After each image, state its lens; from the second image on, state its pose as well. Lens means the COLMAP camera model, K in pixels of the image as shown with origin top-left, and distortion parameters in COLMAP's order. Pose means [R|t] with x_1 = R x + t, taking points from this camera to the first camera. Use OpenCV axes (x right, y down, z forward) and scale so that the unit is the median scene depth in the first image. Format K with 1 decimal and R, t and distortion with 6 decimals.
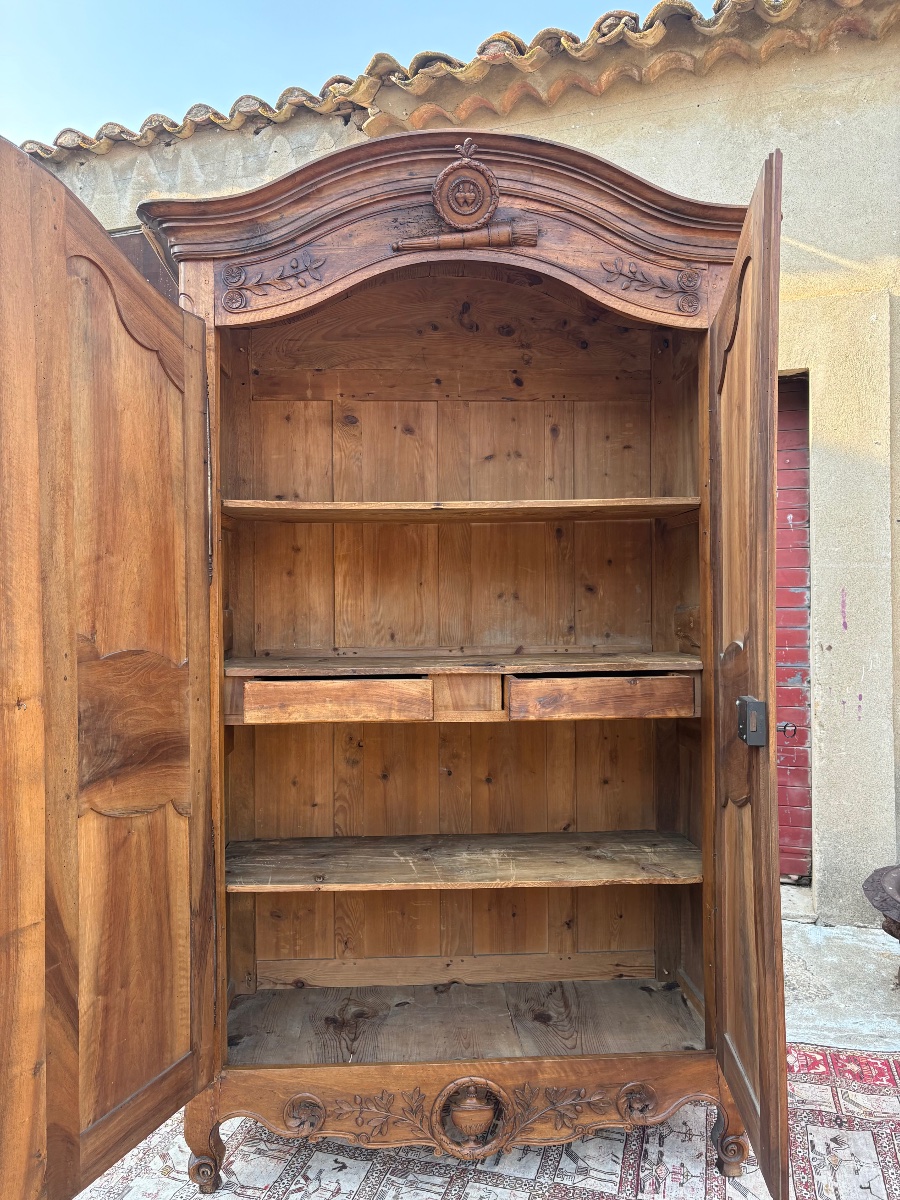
lens RADIAL K [[906.5, 0, 441.6], [0, 906.5, 599.5], [0, 0, 1]] dist [0.053301, -0.063543]
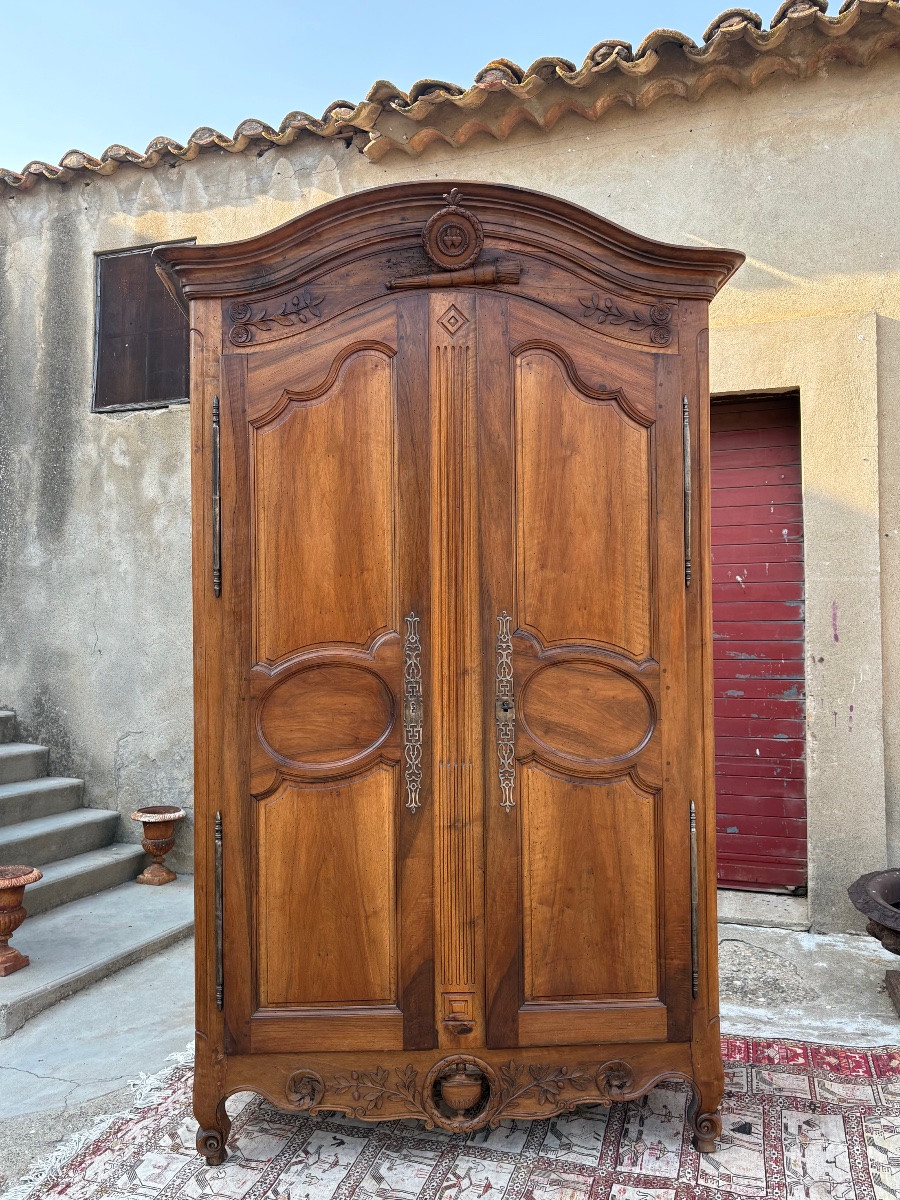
lens RADIAL K [[956.2, 0, 445.6], [0, 956.2, 605.0], [0, 0, 1]] dist [0.056800, -0.065963]
pose [[0.999966, -0.001872, -0.008000, 0.023780], [0.001761, 0.999902, -0.013874, 0.009672], [0.008026, 0.013860, 0.999872, -0.129976]]
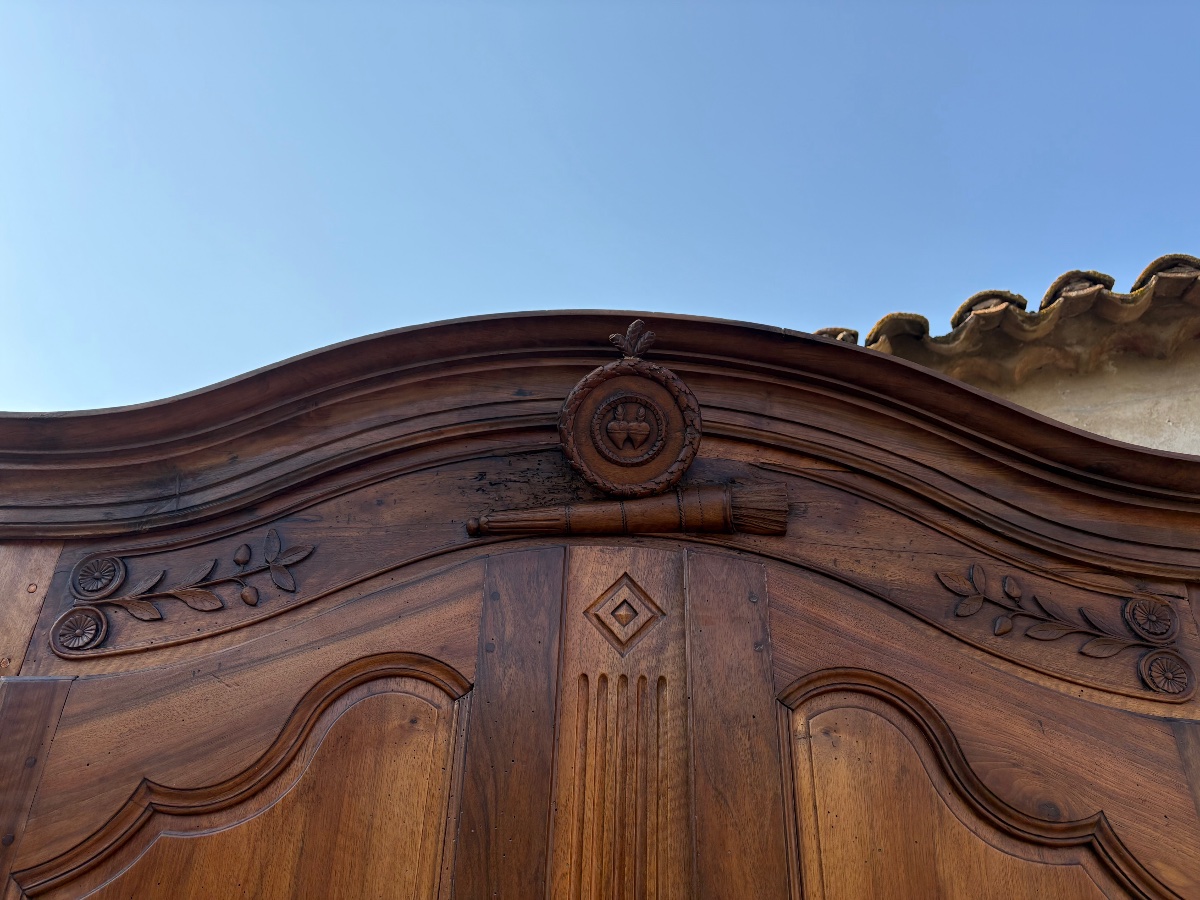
lens RADIAL K [[906.5, 0, 597.2], [0, 906.5, 451.3], [0, 0, 1]] dist [0.053301, -0.063543]
pose [[0.998679, 0.021539, -0.046654, 0.029035], [-0.042475, 0.856988, -0.513584, -0.176821], [0.028920, 0.514887, 0.856770, 0.556938]]
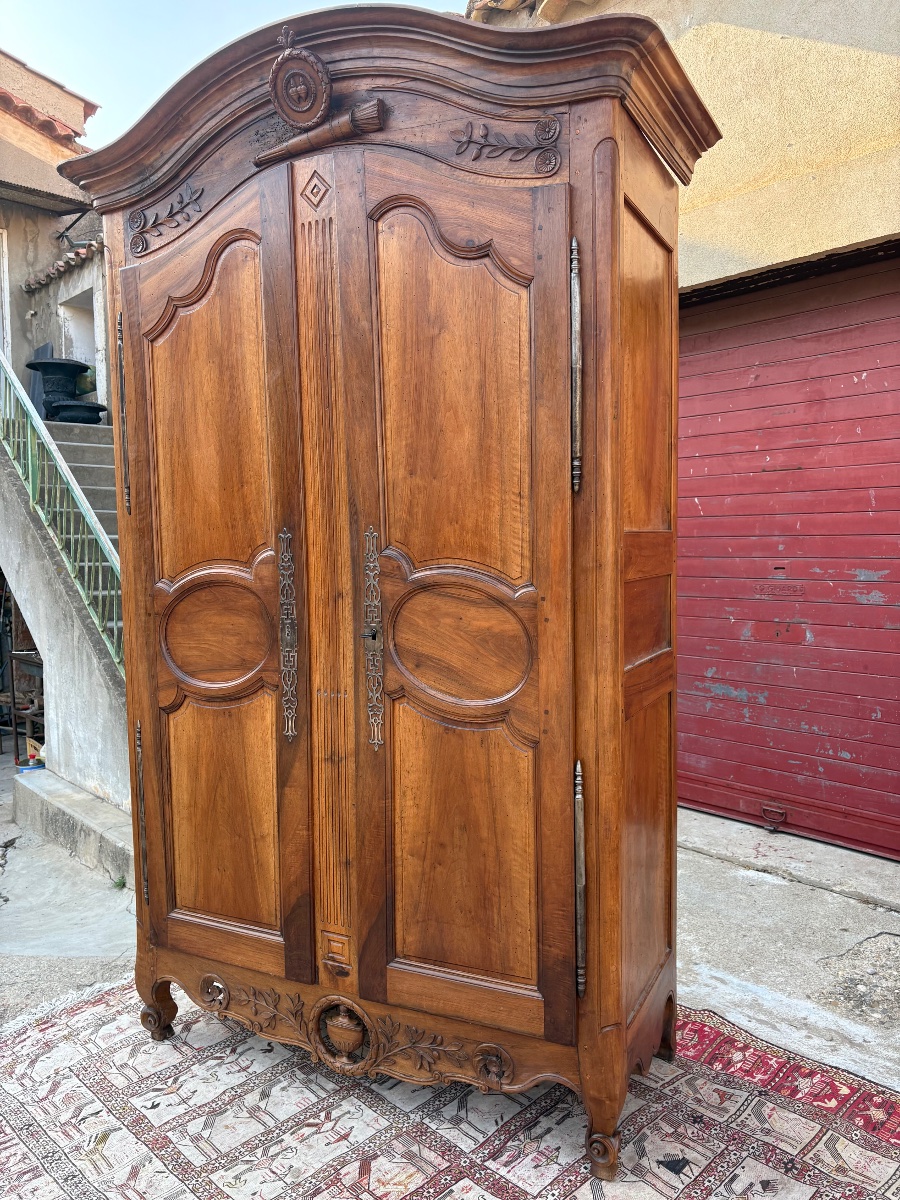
lens RADIAL K [[906.5, 0, 450.0], [0, 906.5, 609.2], [0, 0, 1]] dist [0.053301, -0.063543]
pose [[0.875517, 0.032960, -0.482062, 0.578498], [0.008222, 0.996510, 0.083068, 0.009848], [0.483117, -0.076691, 0.872190, 0.196160]]
